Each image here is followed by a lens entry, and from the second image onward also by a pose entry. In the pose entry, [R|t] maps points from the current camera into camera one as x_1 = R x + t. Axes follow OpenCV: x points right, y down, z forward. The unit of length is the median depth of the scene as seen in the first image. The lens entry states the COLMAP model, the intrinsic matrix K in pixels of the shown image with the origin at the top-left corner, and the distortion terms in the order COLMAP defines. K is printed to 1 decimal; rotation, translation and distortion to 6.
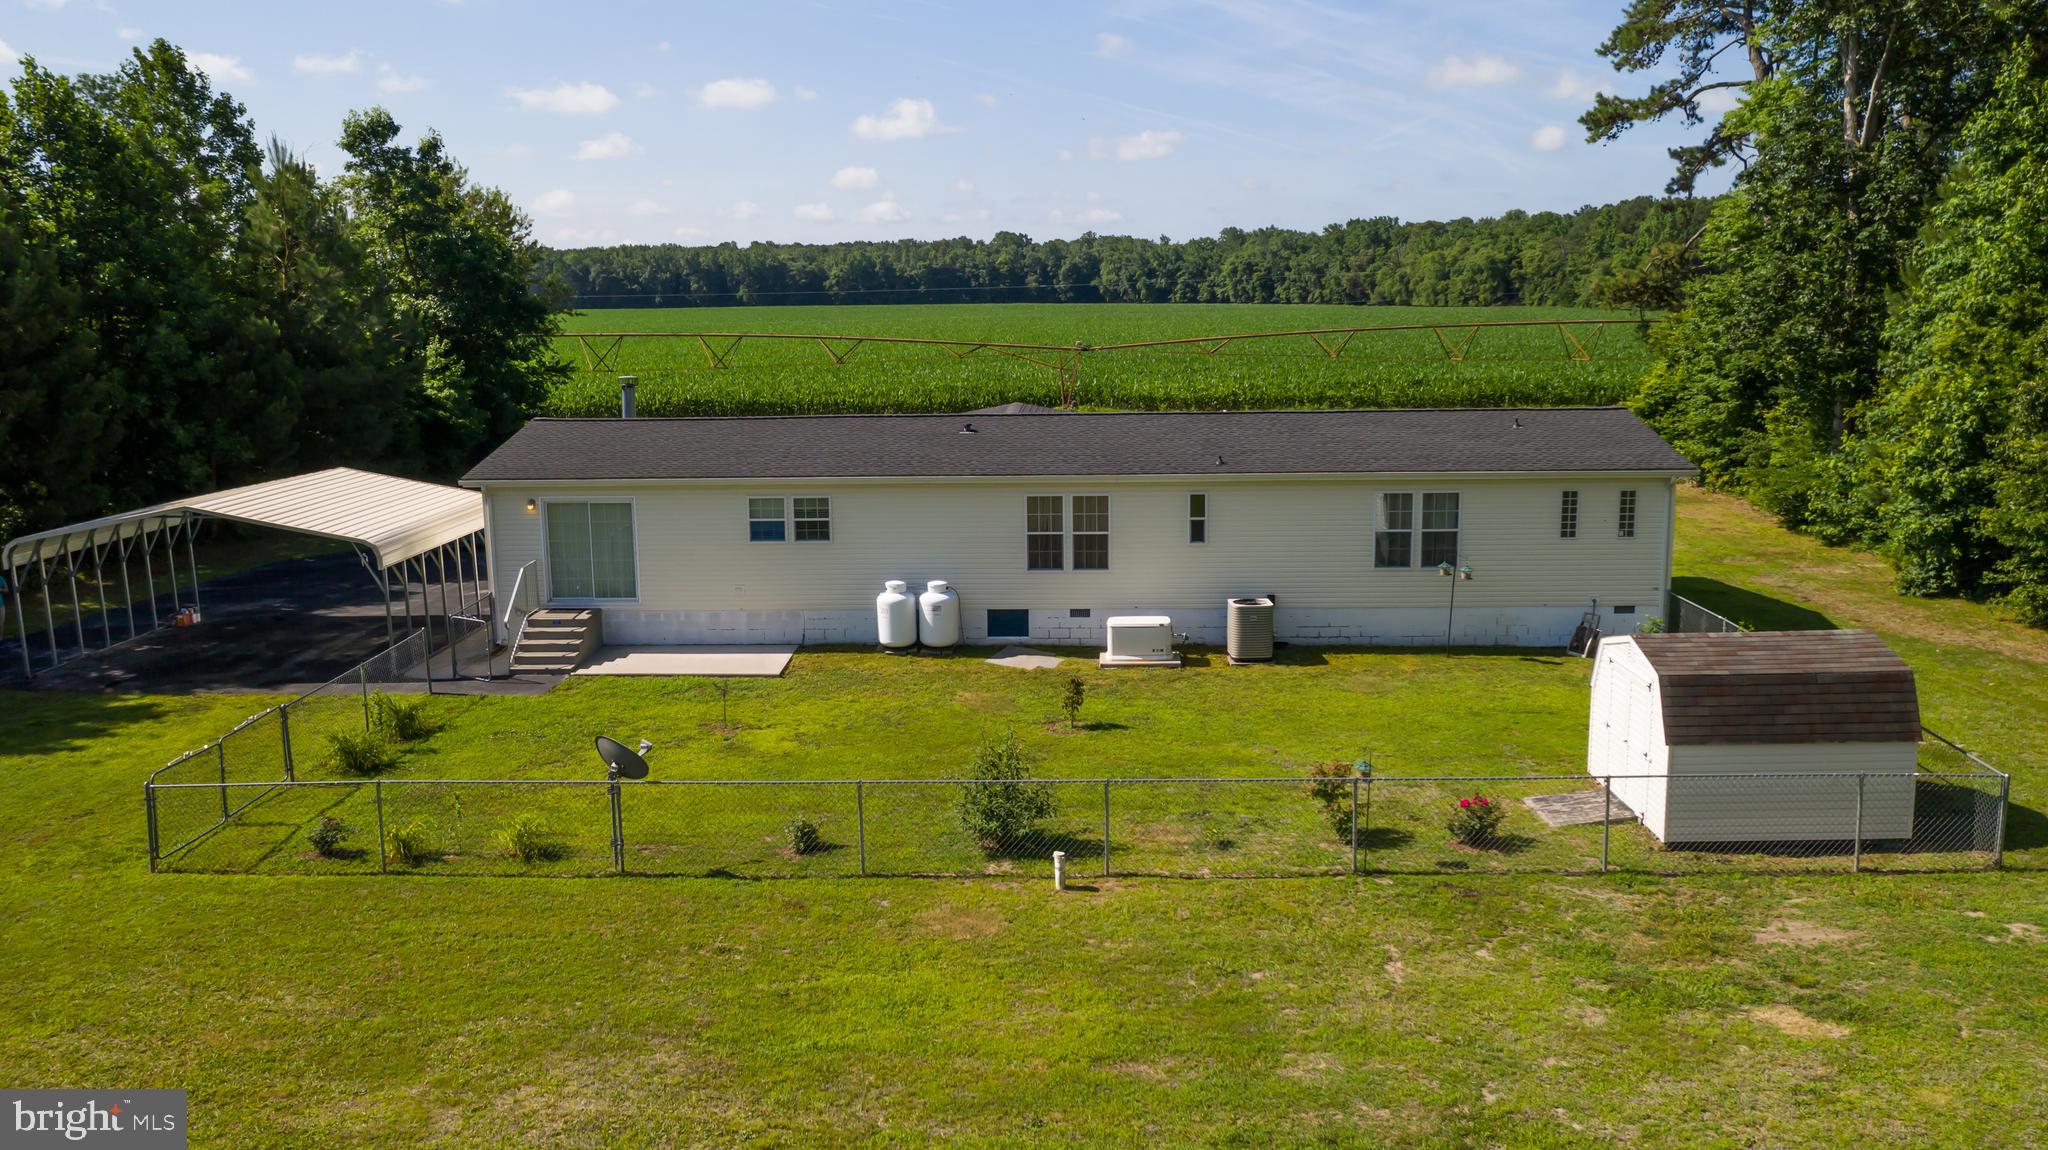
lens RADIAL K [[1597.2, 0, 1065.8], [0, 1597.2, 573.8], [0, 0, 1]] dist [-0.013637, -0.007154]
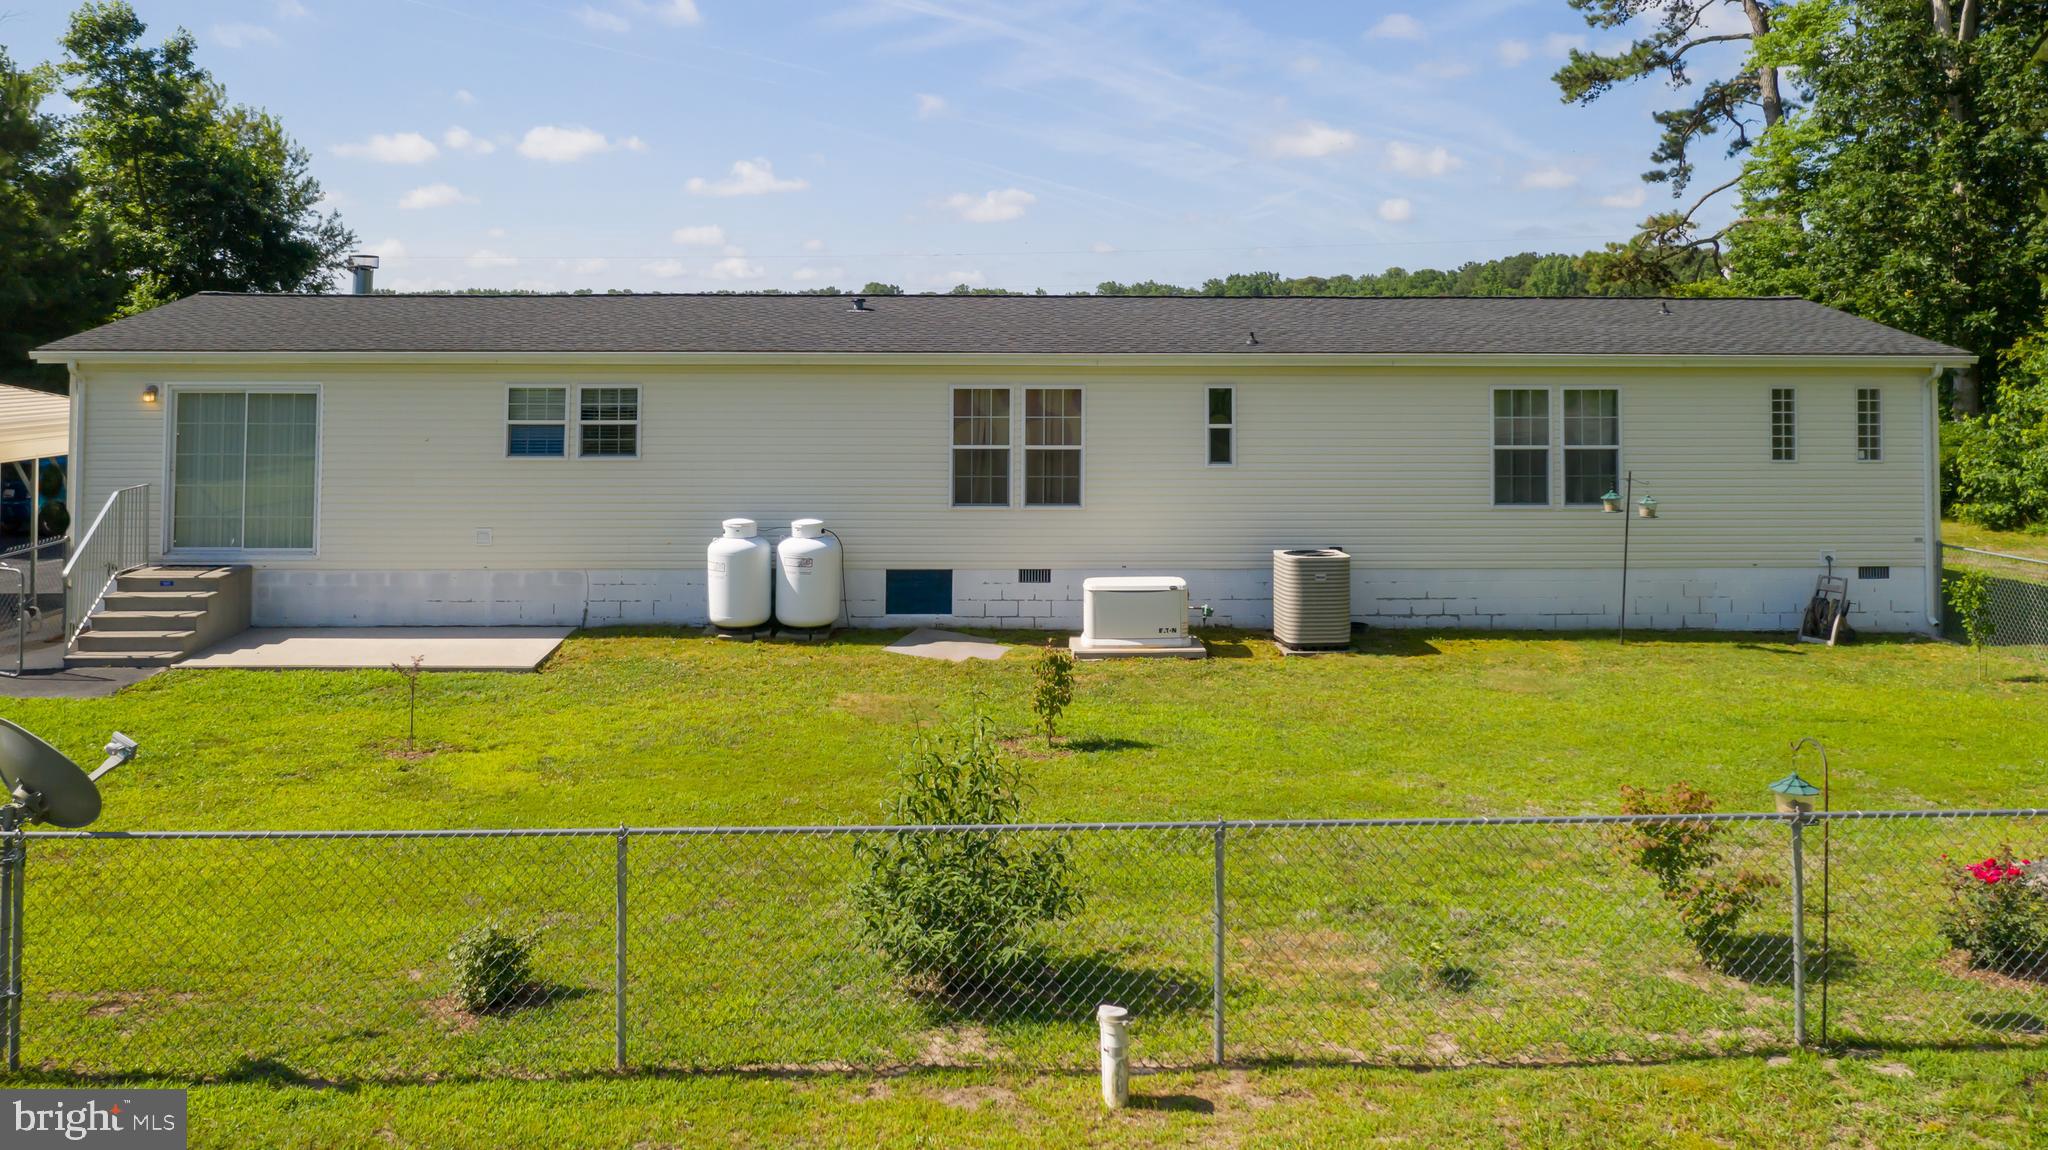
lens RADIAL K [[1670.3, 0, 1063.8], [0, 1670.3, 318.7], [0, 0, 1]] dist [-0.009667, -0.004178]
pose [[0.996973, 0.017603, 0.075727, -0.031666], [-0.002768, 0.981450, -0.191697, 0.051880], [-0.077696, 0.190907, 0.978528, 0.341811]]
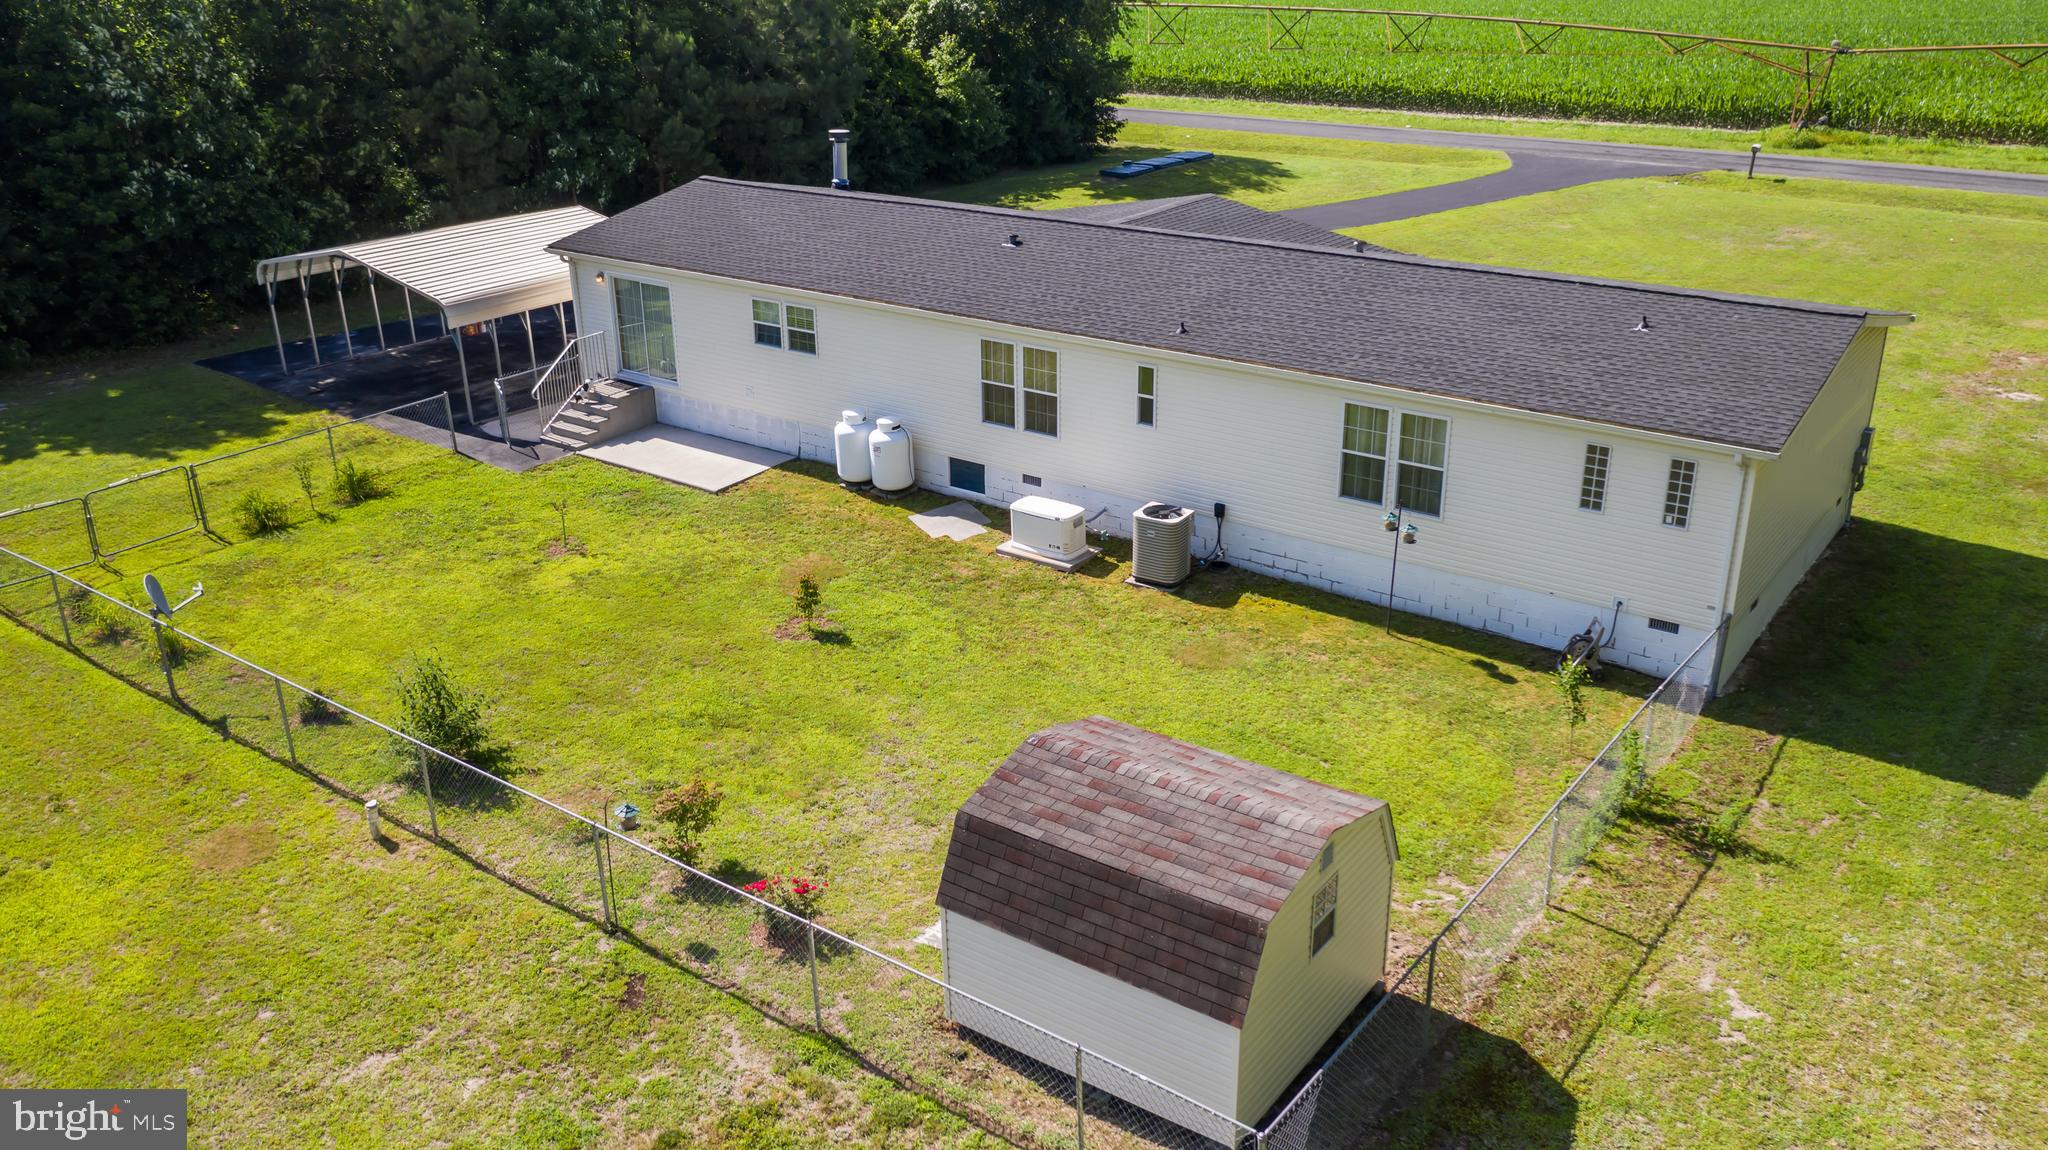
lens RADIAL K [[1624.4, 0, 1024.0], [0, 1624.4, 575.0], [0, 0, 1]] dist [-0.012171, -0.005354]
pose [[0.822330, 0.218392, -0.525432, 0.488511], [-0.101114, 0.964802, 0.242763, -0.142028], [0.559955, -0.146502, 0.815468, 0.275604]]
